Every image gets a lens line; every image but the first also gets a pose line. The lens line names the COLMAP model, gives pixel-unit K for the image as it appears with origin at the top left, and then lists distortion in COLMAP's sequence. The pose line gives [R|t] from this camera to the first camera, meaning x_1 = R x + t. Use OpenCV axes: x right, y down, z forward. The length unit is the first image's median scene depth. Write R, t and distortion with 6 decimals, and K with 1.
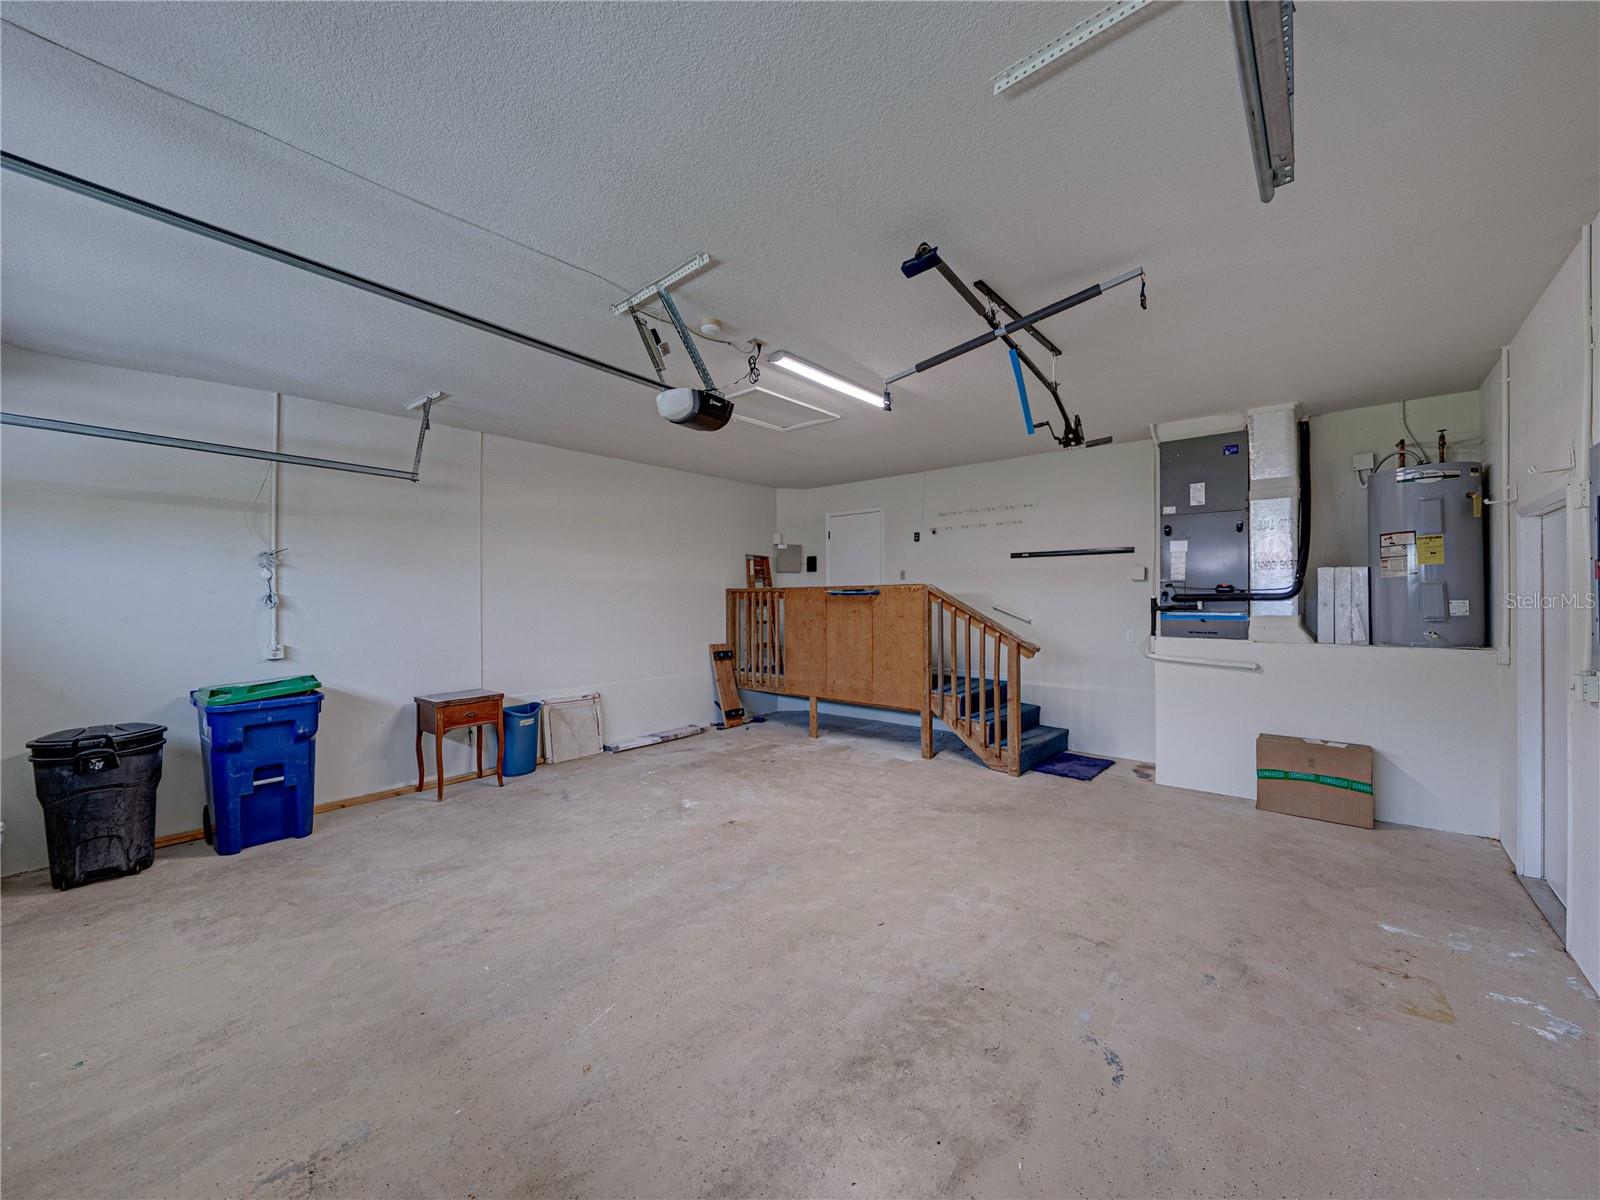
lens RADIAL K [[622.4, 0, 802.9], [0, 622.4, 594.1], [0, 0, 1]] dist [-0.000106, 0.000035]
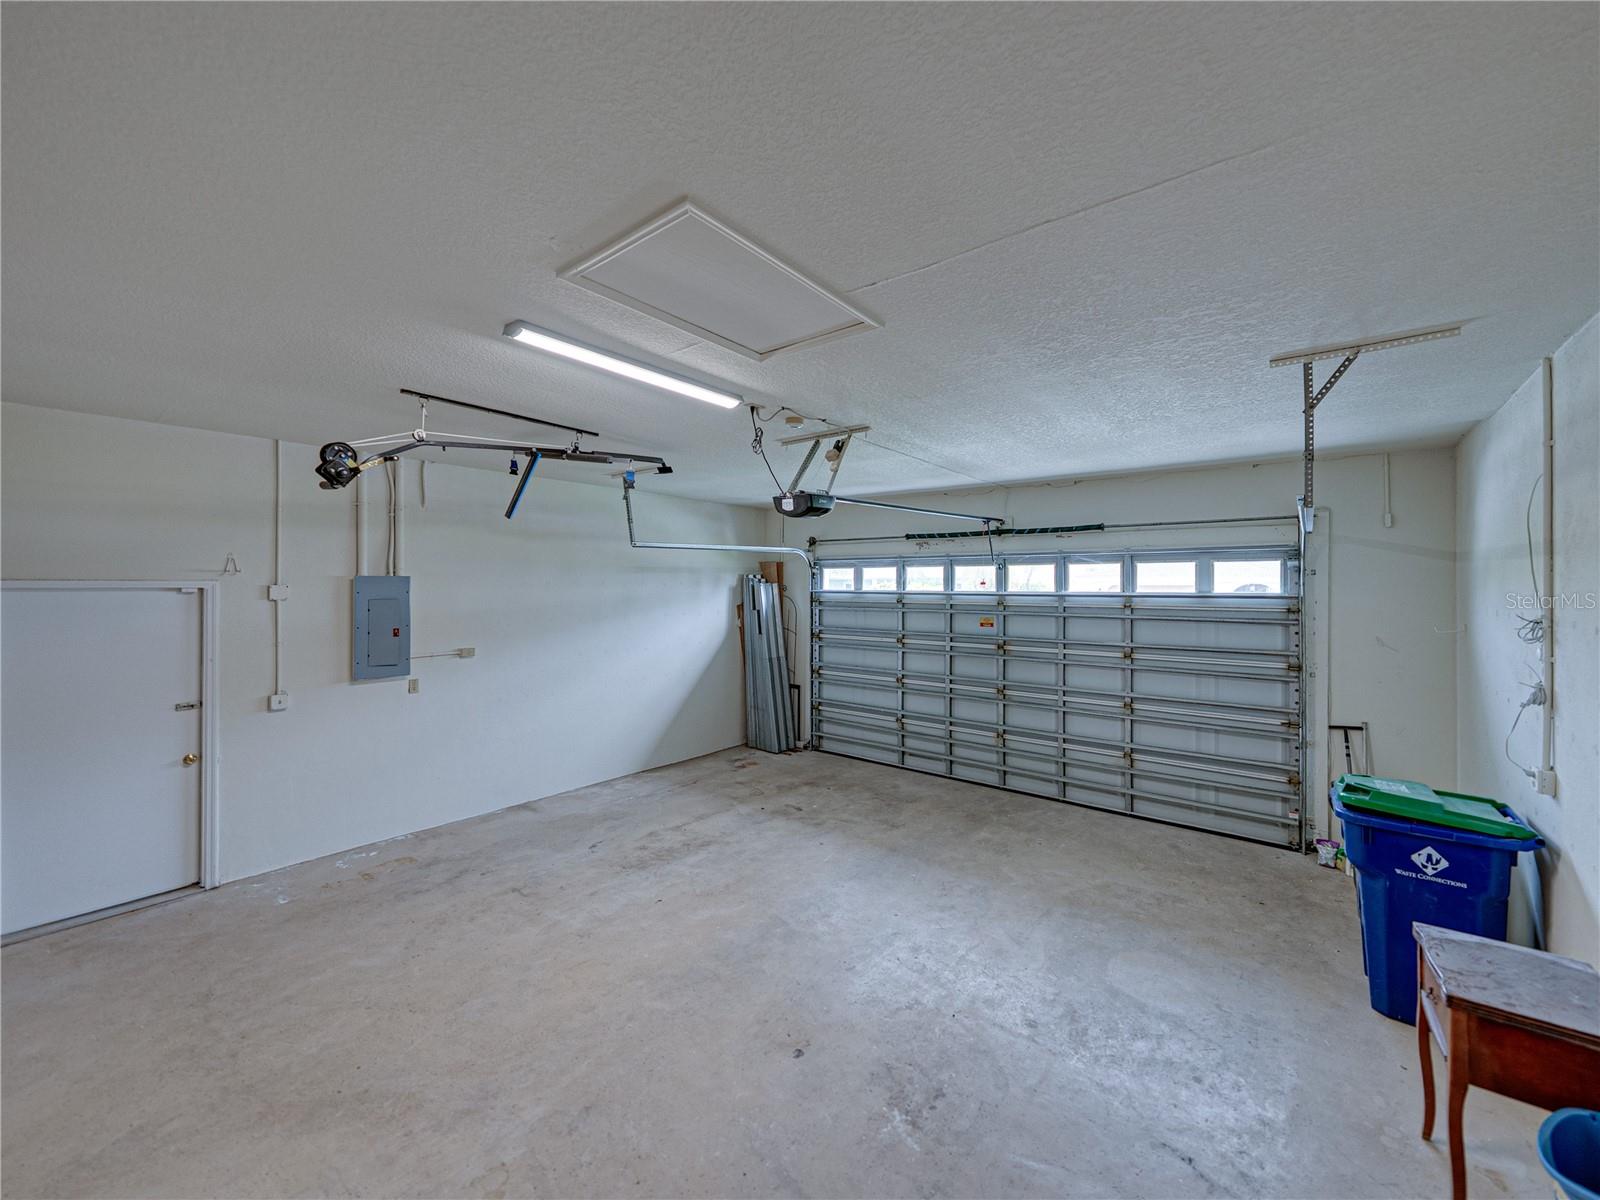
lens RADIAL K [[622.4, 0, 796.1], [0, 622.4, 587.9], [0, 0, 1]] dist [-0.000106, 0.000035]
pose [[-0.999843, -0.000169, -0.017720, -0.151497], [-0.000174, 1.000000, 0.000254, -0.147849], [0.017720, 0.000257, -0.999843, 2.419895]]
